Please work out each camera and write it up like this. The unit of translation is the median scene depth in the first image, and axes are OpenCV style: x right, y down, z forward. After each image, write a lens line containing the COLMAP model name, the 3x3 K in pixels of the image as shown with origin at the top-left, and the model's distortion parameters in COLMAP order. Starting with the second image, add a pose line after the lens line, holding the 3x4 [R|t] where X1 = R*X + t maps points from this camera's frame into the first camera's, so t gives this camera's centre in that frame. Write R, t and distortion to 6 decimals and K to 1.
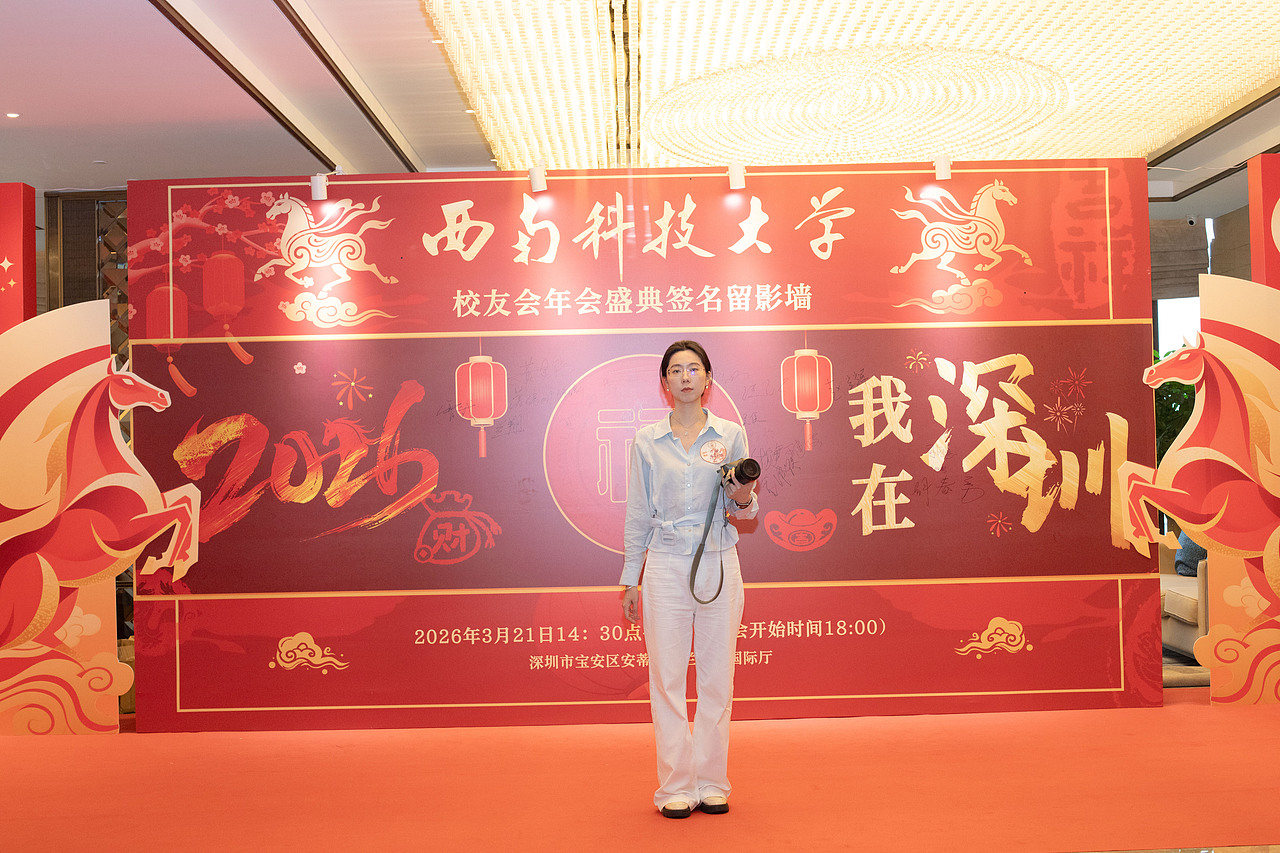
lens RADIAL K [[1860.2, 0, 640.0], [0, 1860.2, 426.5], [0, 0, 1]] dist [-0.144759, 0.165627]
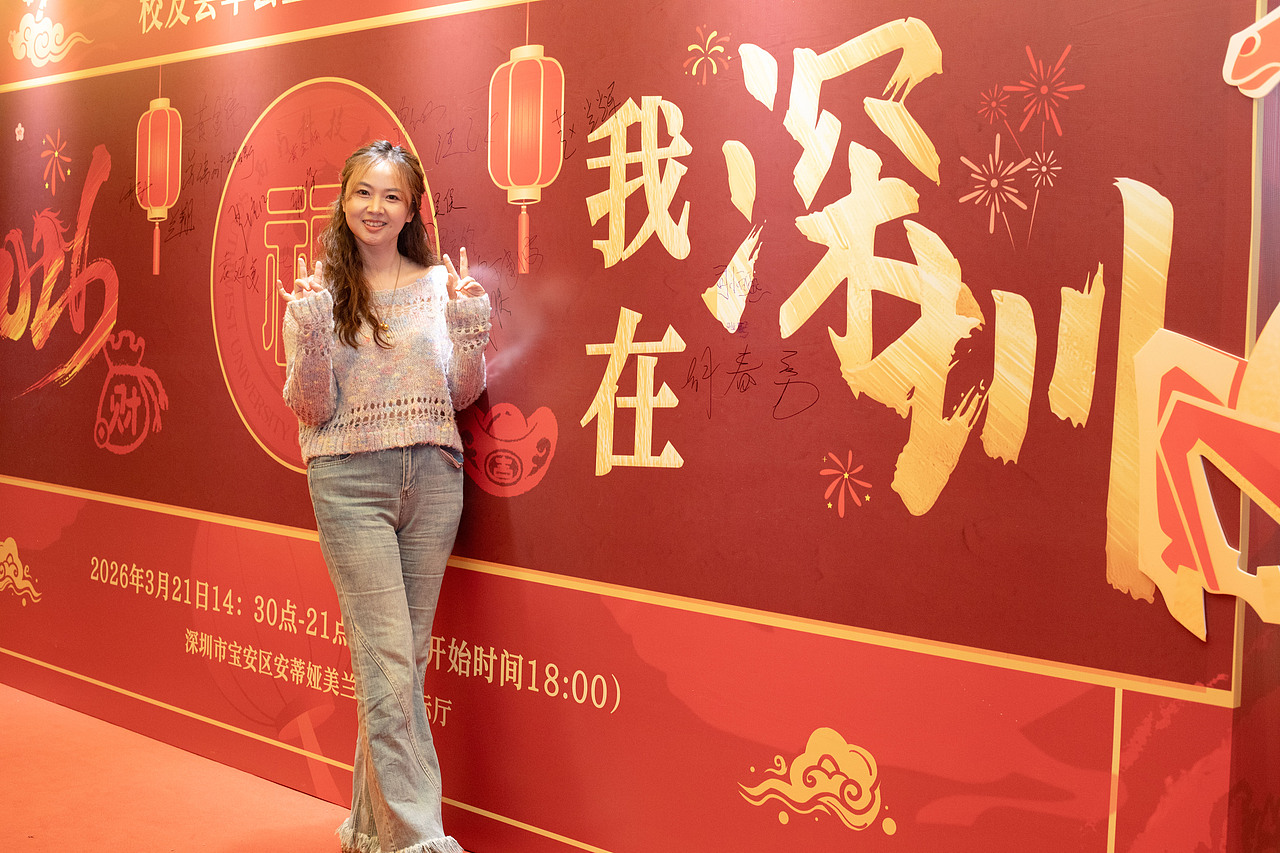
lens RADIAL K [[1860.2, 0, 640.0], [0, 1860.2, 426.5], [0, 0, 1]] dist [-0.144759, 0.165627]
pose [[0.686538, 0.080037, -0.722676, 0.434805], [-0.033313, 0.996342, 0.078699, 0.013505], [0.726331, -0.029955, 0.686692, 0.714178]]
